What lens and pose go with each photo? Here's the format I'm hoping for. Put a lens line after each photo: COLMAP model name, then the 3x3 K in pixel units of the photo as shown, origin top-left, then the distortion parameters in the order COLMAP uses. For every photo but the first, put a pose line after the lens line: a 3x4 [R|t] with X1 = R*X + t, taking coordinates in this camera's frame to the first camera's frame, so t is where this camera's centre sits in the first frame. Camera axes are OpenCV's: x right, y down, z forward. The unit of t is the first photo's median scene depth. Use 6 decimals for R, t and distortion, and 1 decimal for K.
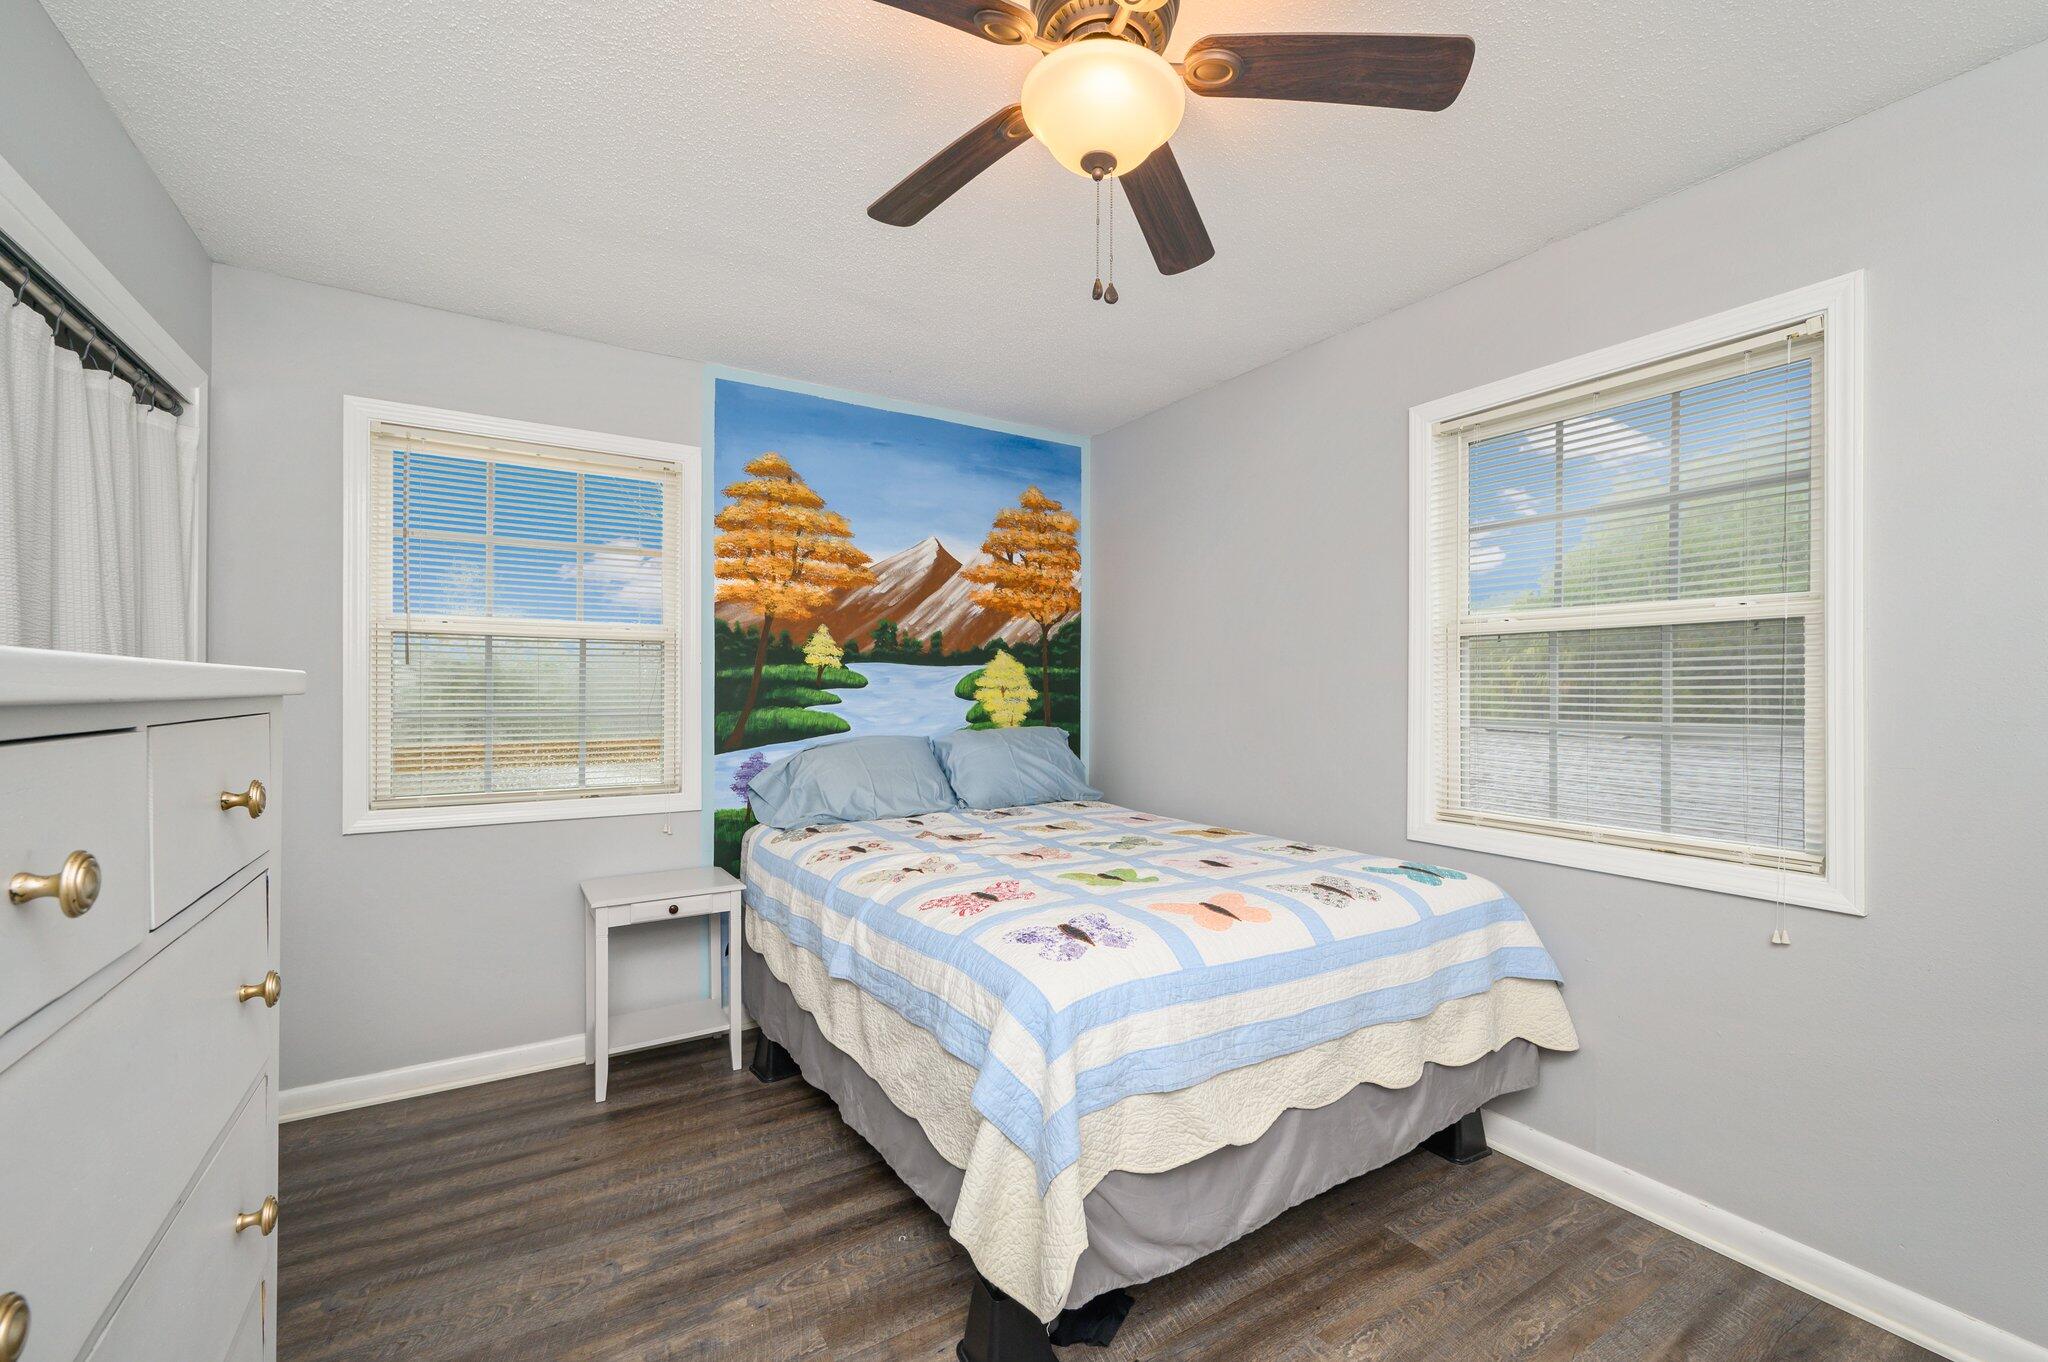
lens RADIAL K [[852.2, 0, 1025.6], [0, 852.2, 688.6], [0, 0, 1]] dist [0.000483, -0.000102]
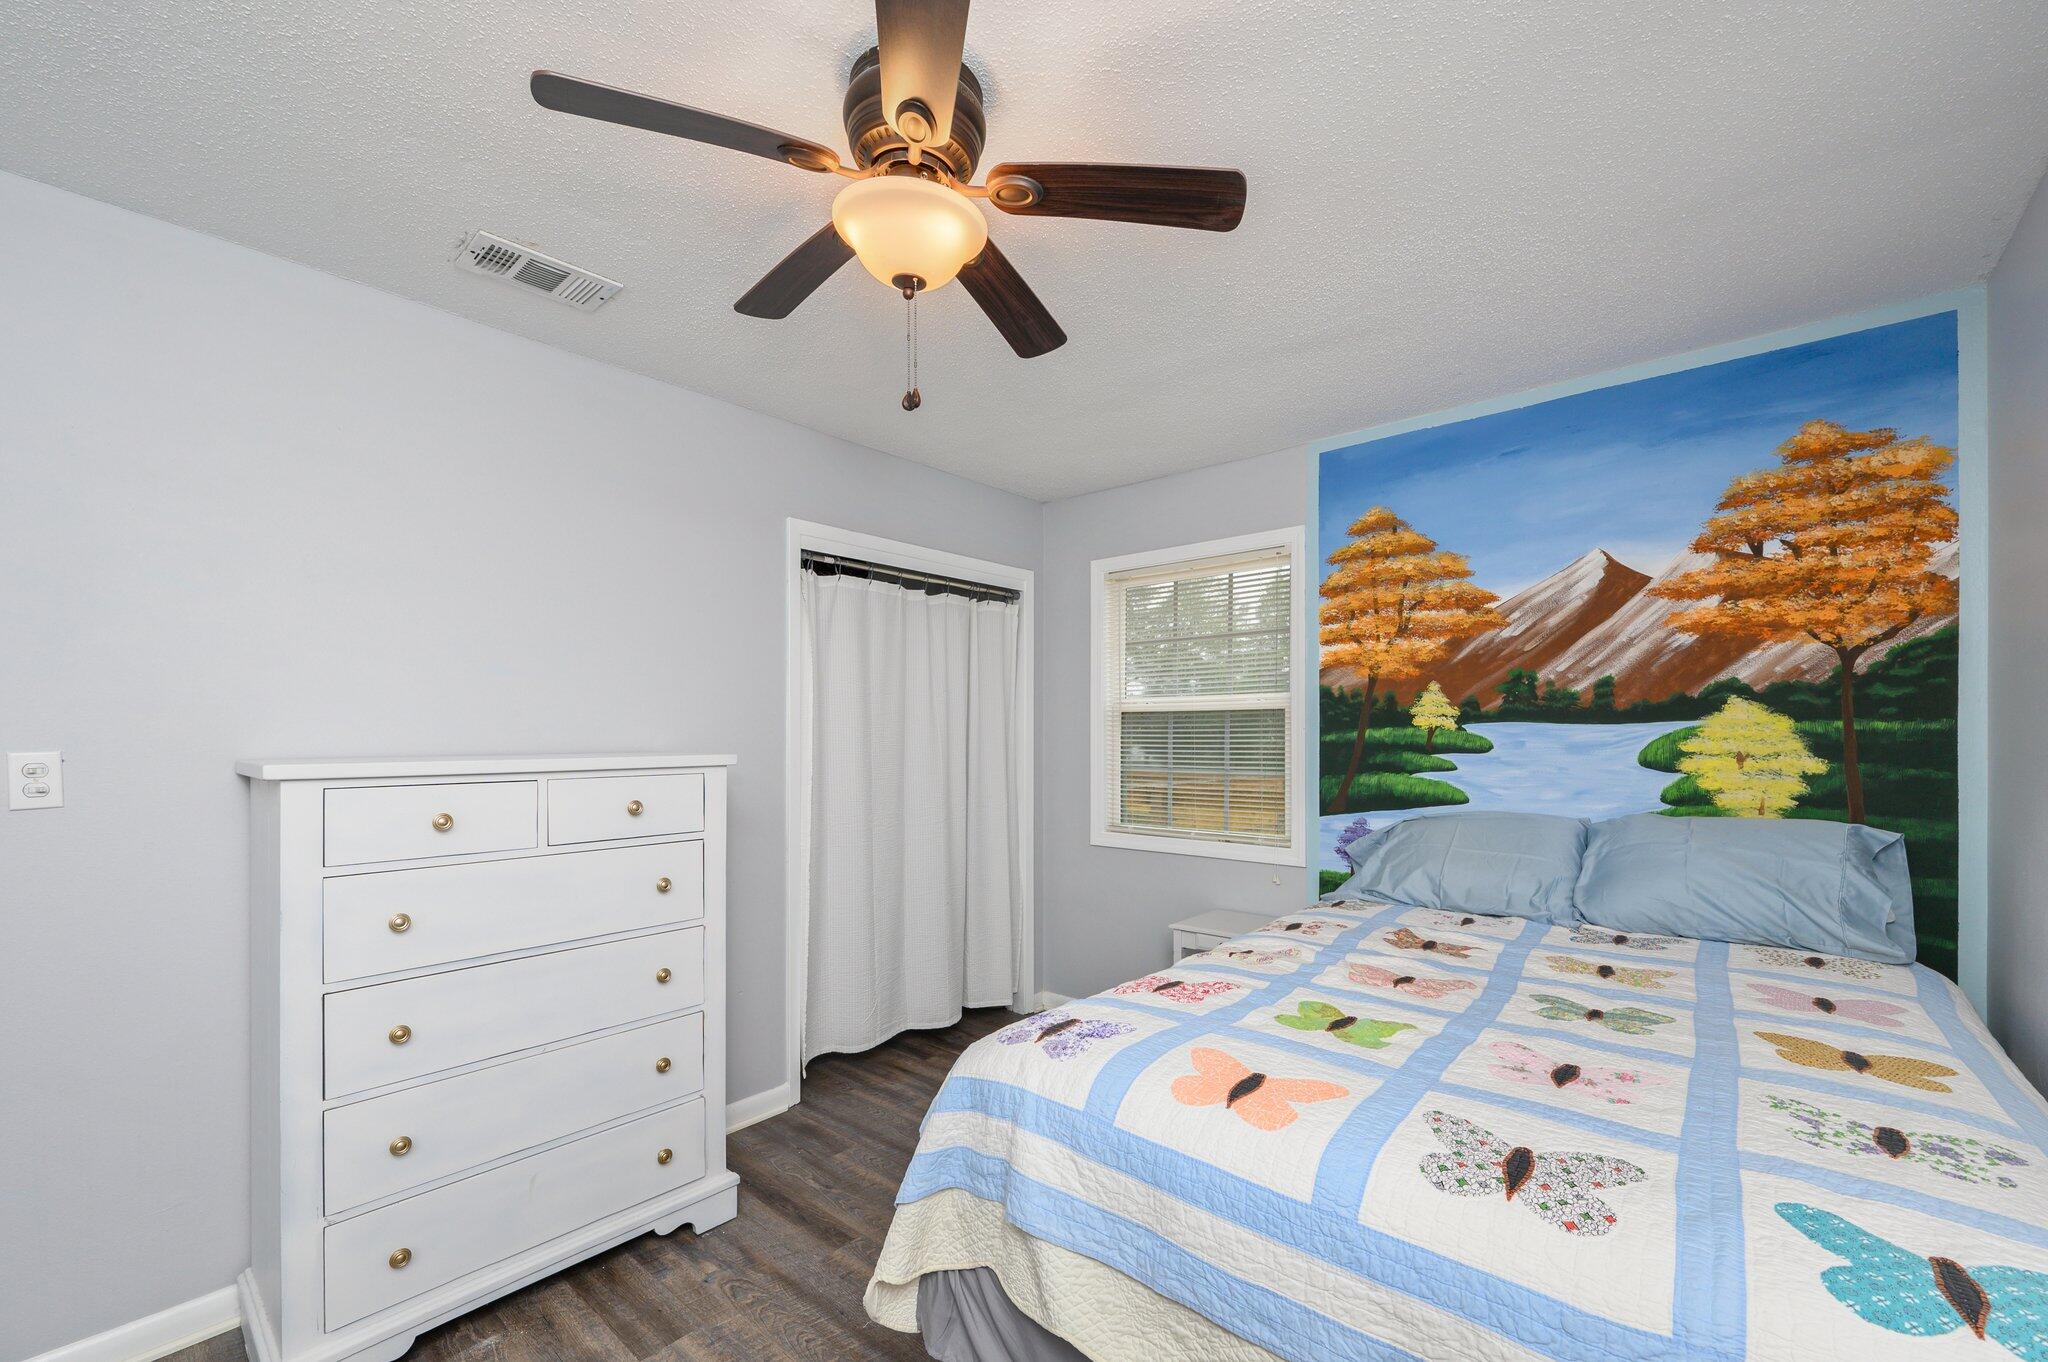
lens RADIAL K [[815.2, 0, 1036.3], [0, 815.2, 738.8], [0, 0, 1]] dist [-0.000760, -0.000126]
pose [[0.310166, -0.002247, -0.950680, 0.416062], [0.002675, 0.999995, -0.001490, -0.014242], [0.950679, -0.002081, 0.310171, 0.320737]]
